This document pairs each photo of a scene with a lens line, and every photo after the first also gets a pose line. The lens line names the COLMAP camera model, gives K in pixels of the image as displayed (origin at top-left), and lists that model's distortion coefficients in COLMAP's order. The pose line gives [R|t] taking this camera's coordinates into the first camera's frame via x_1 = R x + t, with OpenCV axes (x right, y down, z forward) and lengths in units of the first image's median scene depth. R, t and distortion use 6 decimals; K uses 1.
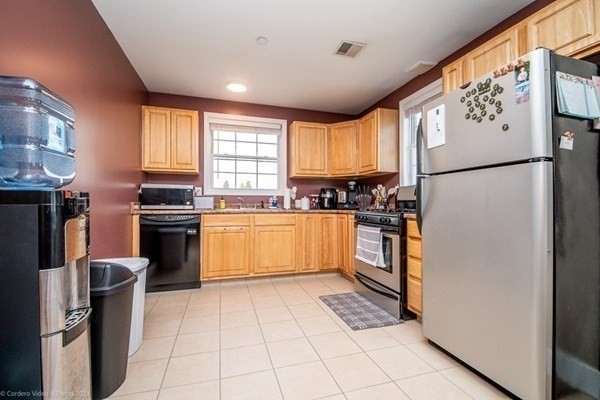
lens RADIAL K [[264.8, 0, 300.0], [0, 264.8, 200.0], [0, 0, 1]] dist [-0.000701, 0.000051]
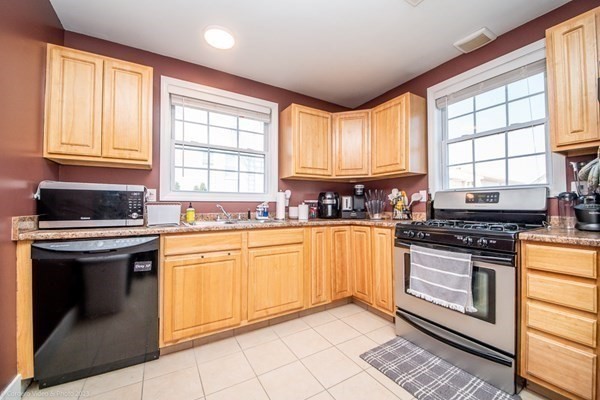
lens RADIAL K [[235.6, 0, 300.0], [0, 235.6, 200.0], [0, 0, 1]] dist [-0.017484, -0.000482]
pose [[0.970496, 0.002181, 0.241109, -0.179691], [0.000187, 0.999952, -0.009798, -0.016634], [-0.241118, 0.009554, 0.970449, 0.381862]]
